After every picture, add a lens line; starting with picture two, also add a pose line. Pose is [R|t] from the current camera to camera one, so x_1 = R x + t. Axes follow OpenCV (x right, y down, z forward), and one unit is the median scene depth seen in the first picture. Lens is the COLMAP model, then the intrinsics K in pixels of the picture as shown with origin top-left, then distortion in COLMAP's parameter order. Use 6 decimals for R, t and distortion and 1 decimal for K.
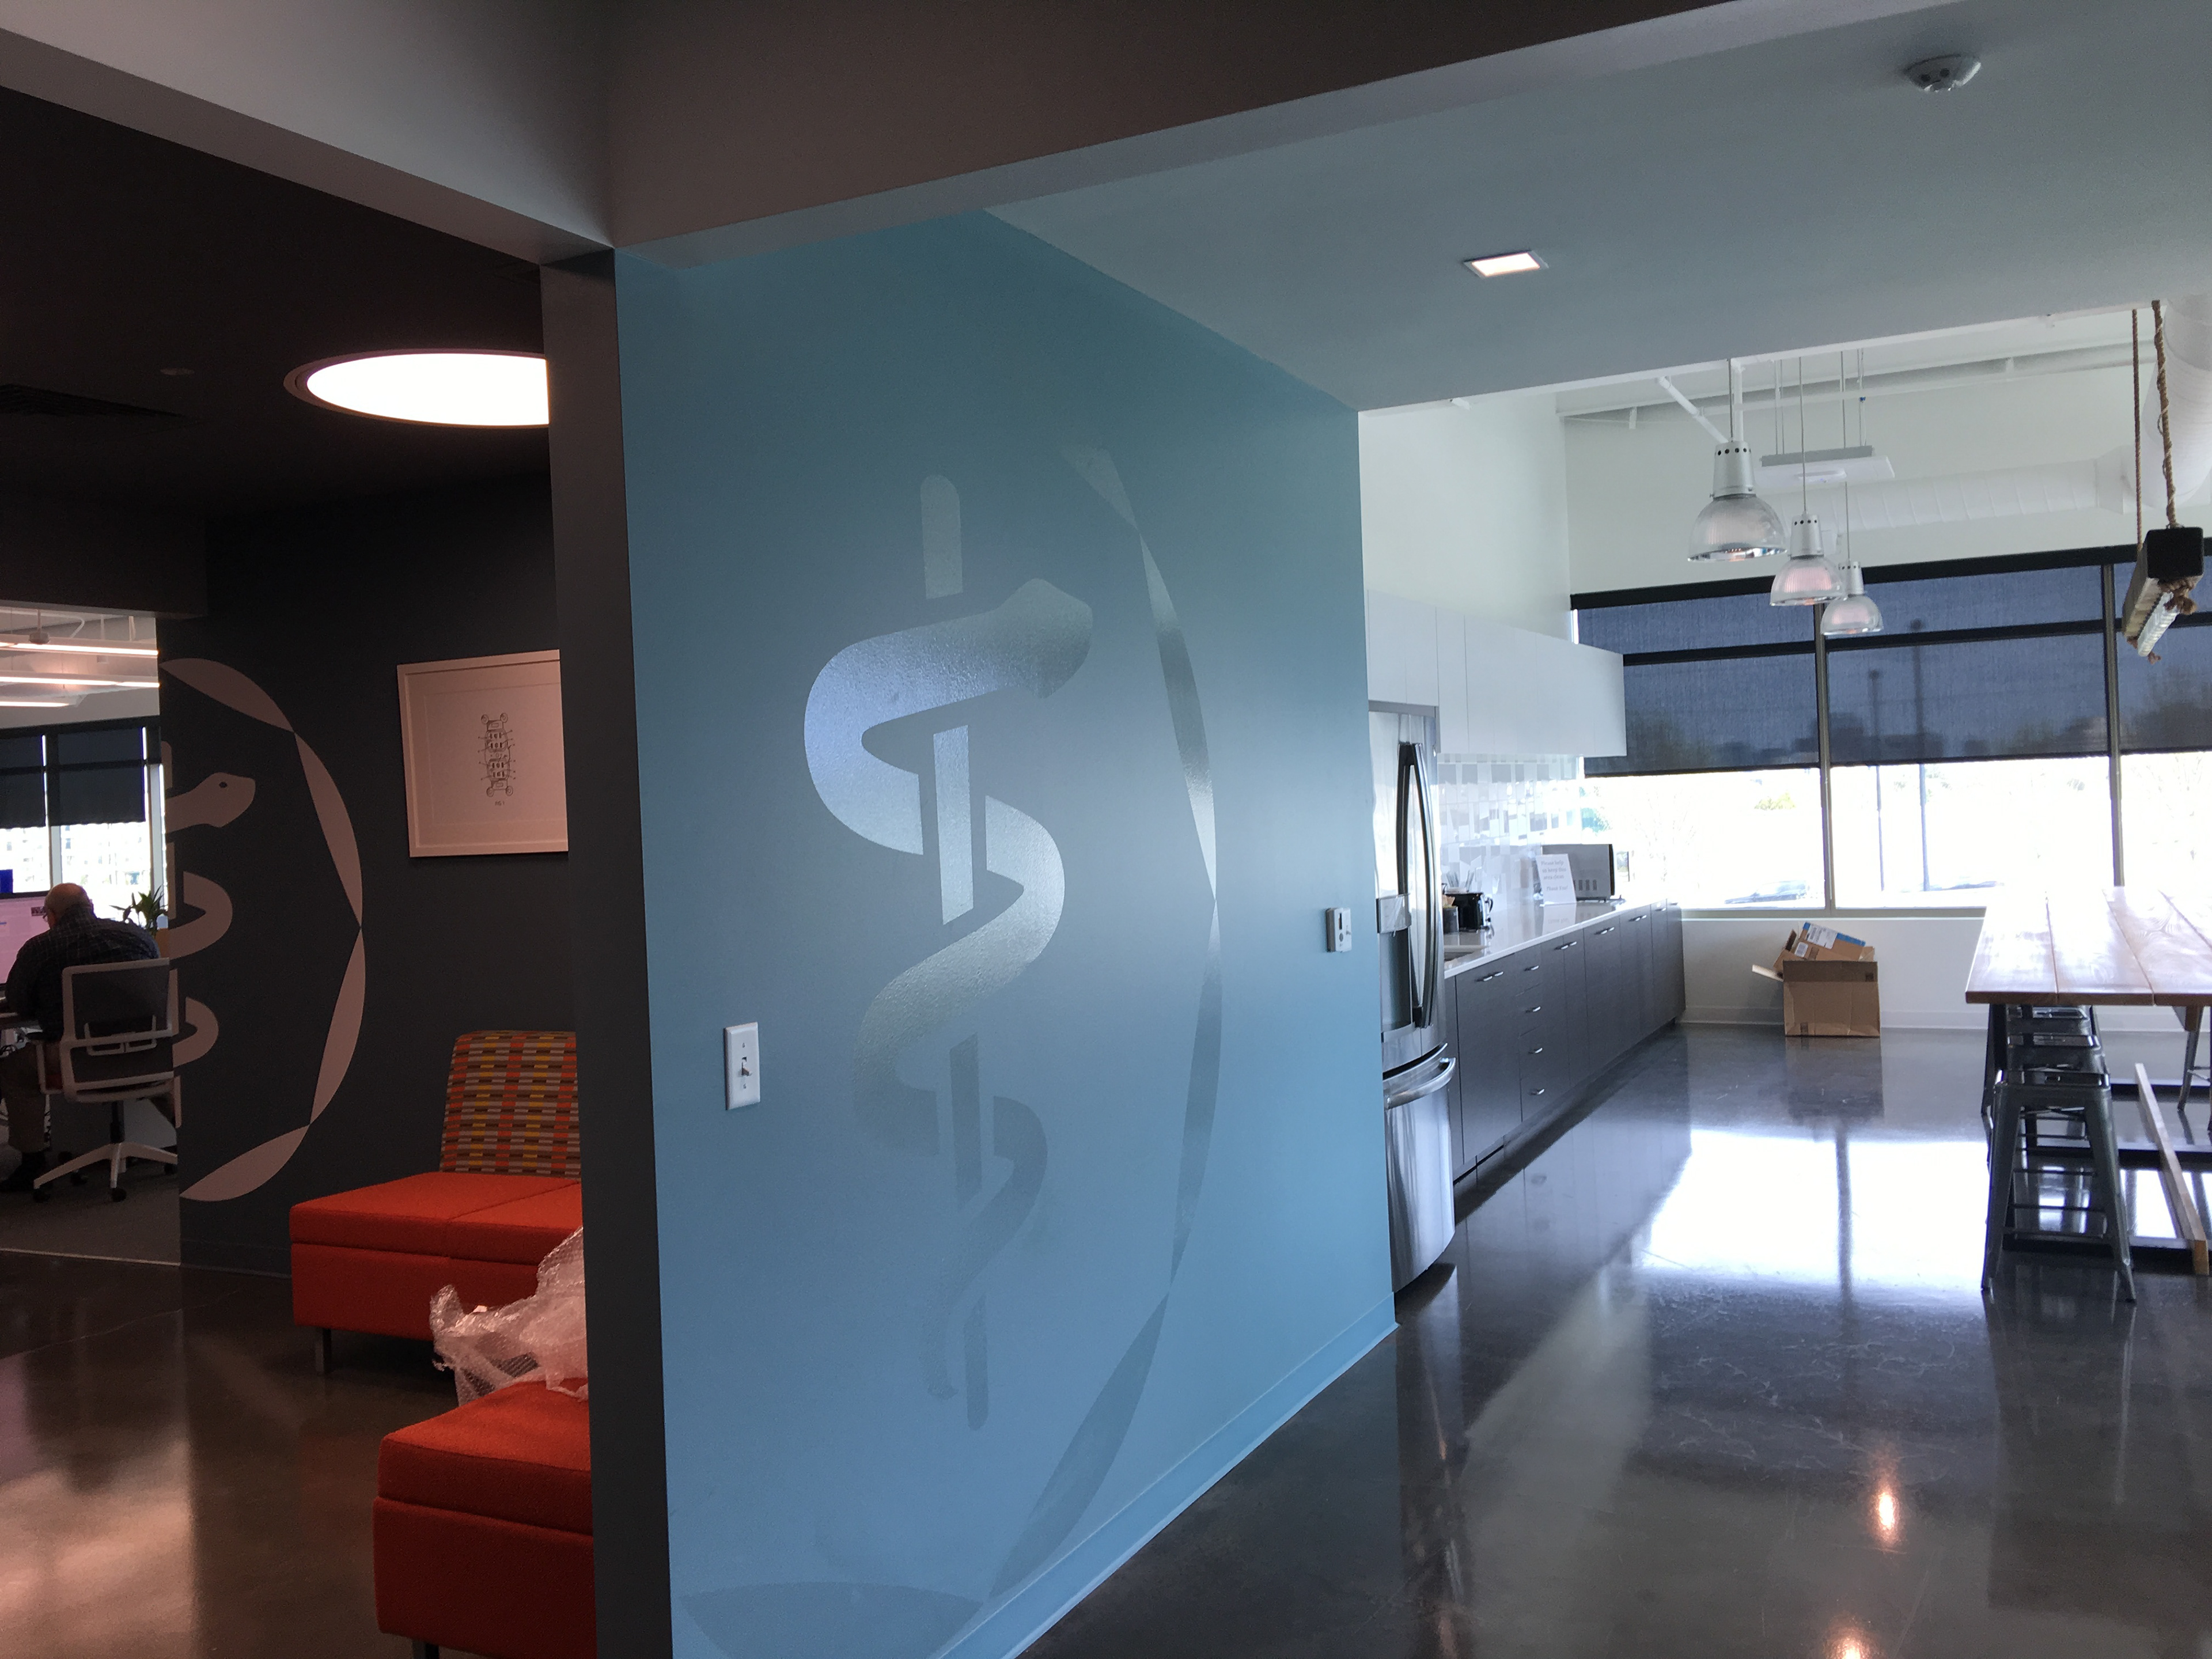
lens RADIAL K [[1862.0, 0, 1106.0], [0, 1862.0, 829.5], [0, 0, 1]] dist [-0.004782, -0.005698]
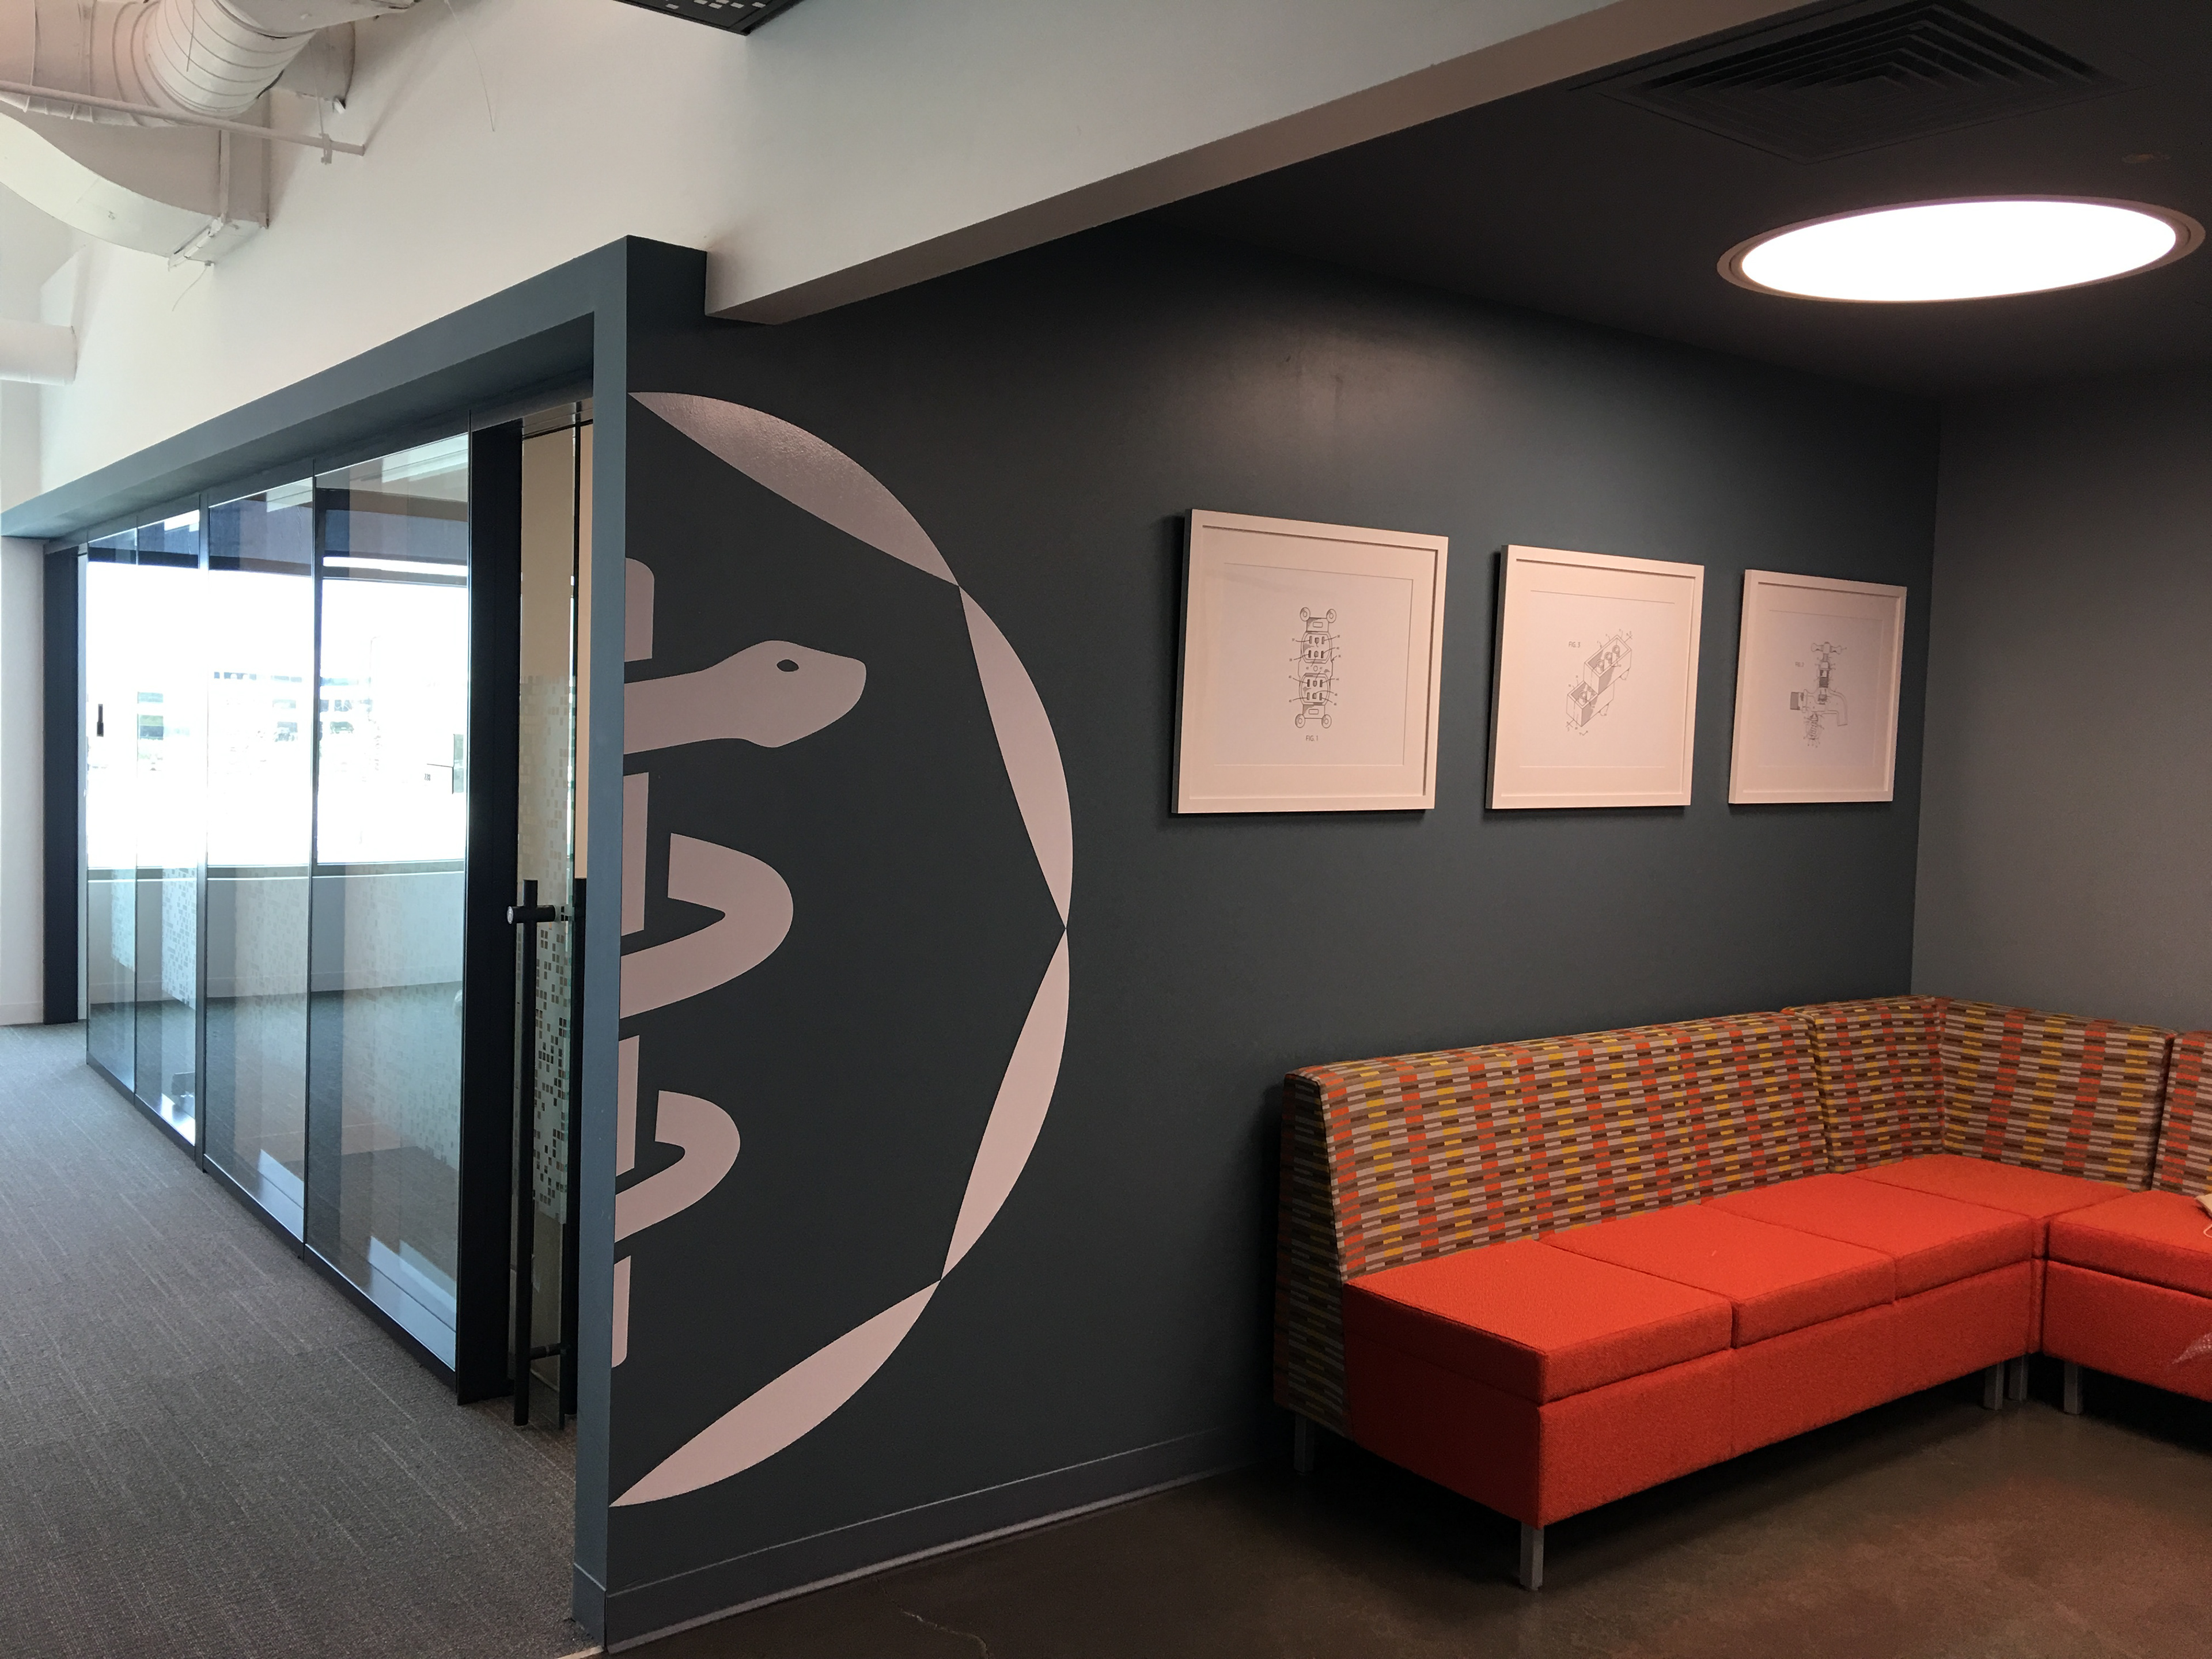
lens RADIAL K [[1862.0, 0, 1106.0], [0, 1862.0, 829.5], [0, 0, 1]] dist [-0.004782, -0.005698]
pose [[0.456968, 0.004334, 0.889473, -0.915653], [-0.026245, 0.999618, 0.008613, 0.014884], [-0.889096, -0.027280, 0.456907, 0.704174]]
